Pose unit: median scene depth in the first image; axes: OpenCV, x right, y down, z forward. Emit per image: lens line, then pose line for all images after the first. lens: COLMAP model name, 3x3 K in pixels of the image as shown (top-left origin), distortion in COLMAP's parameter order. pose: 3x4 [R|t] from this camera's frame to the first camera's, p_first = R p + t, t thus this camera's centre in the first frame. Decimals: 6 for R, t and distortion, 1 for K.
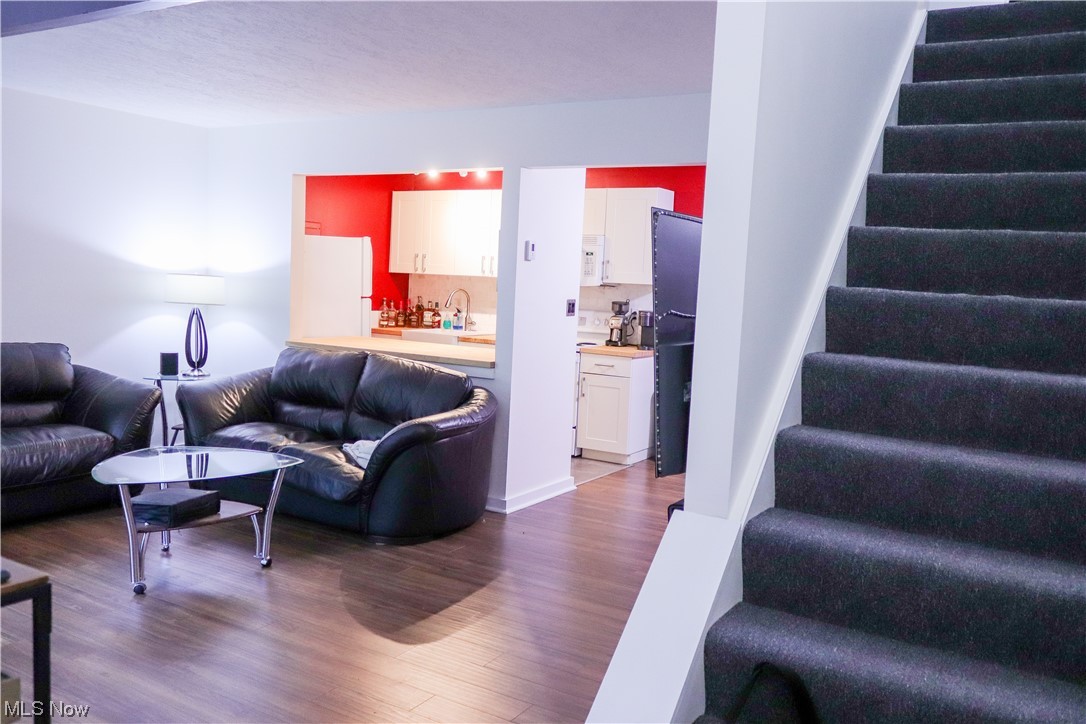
lens RADIAL K [[880.6, 0, 537.4], [0, 880.6, 354.7], [0, 0, 1]] dist [0.000845, 0.001104]
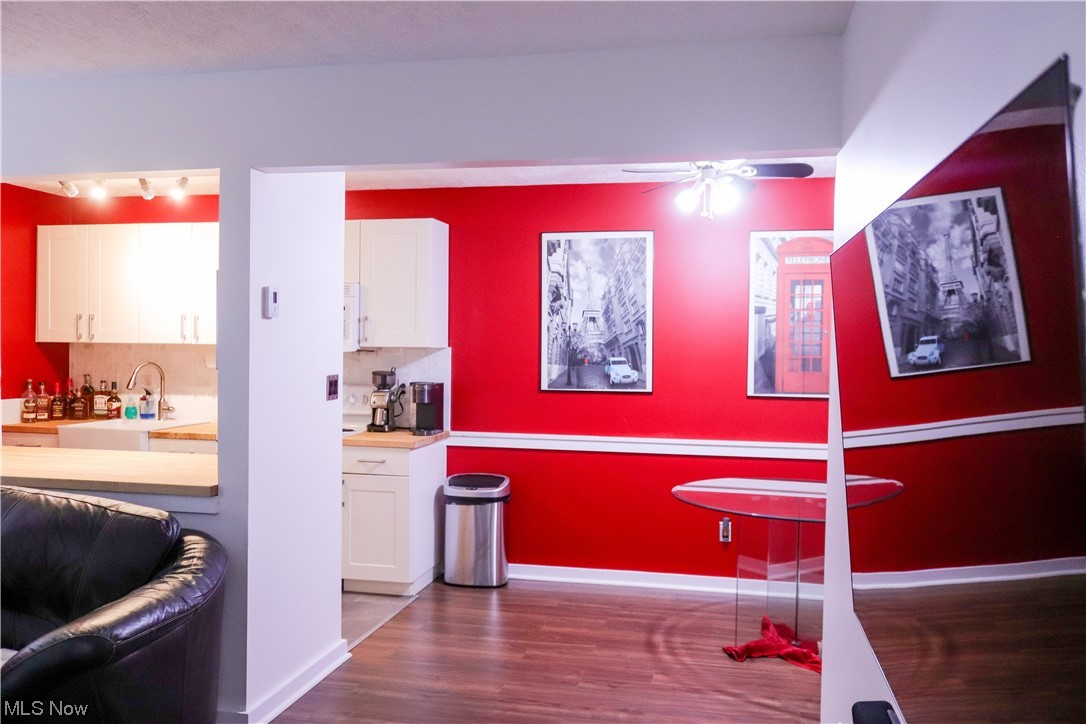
lens RADIAL K [[880.6, 0, 543.2], [0, 880.6, 364.5], [0, 0, 1]] dist [0.000845, 0.001104]
pose [[0.943624, -0.041853, 0.328362, -0.032463], [0.059425, 0.997278, -0.043659, -0.035299], [-0.325640, 0.060710, 0.943543, 0.348347]]
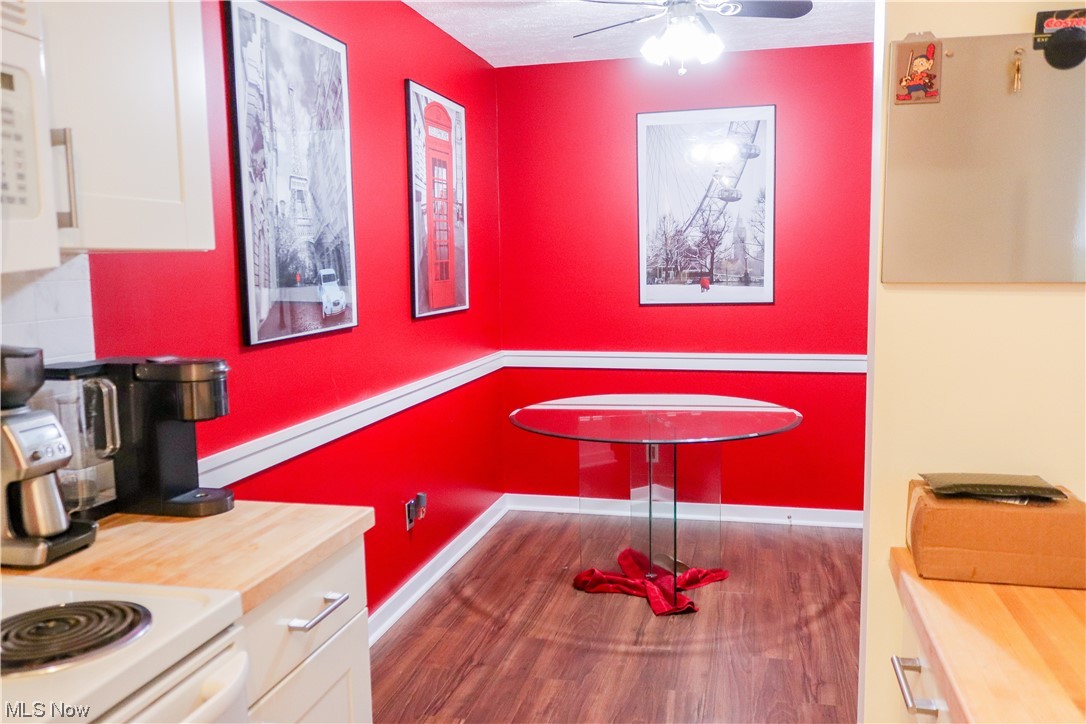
lens RADIAL K [[880.6, 0, 537.6], [0, 880.6, 368.6], [0, 0, 1]] dist [0.000845, 0.001104]
pose [[-0.295550, -0.156310, 0.942453, -0.190162], [0.089710, 0.977623, 0.190276, -0.115237], [-0.951106, 0.140783, -0.274914, 1.318304]]
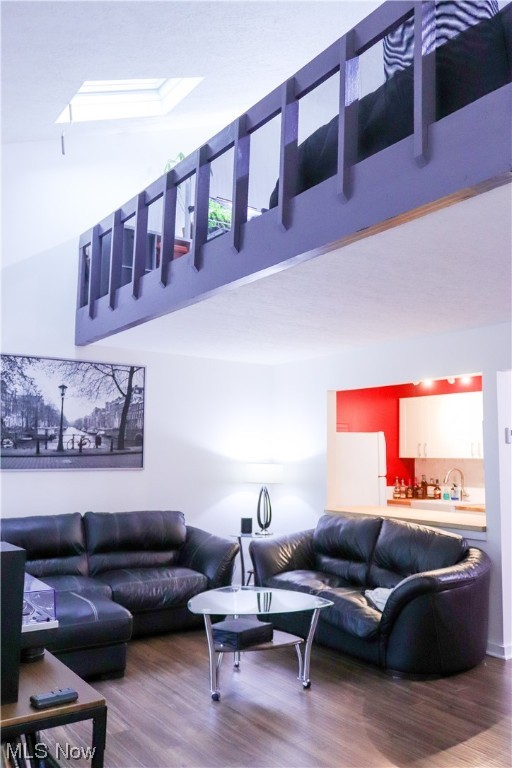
lens RADIAL K [[622.7, 0, 252.9], [0, 622.7, 388.1], [0, 0, 1]] dist [0.000845, 0.001104]
pose [[0.919409, -0.075959, -0.385897, 0.002959], [-0.005531, 0.978578, -0.205800, -0.000147], [0.393263, 0.191349, 0.899294, 0.050571]]
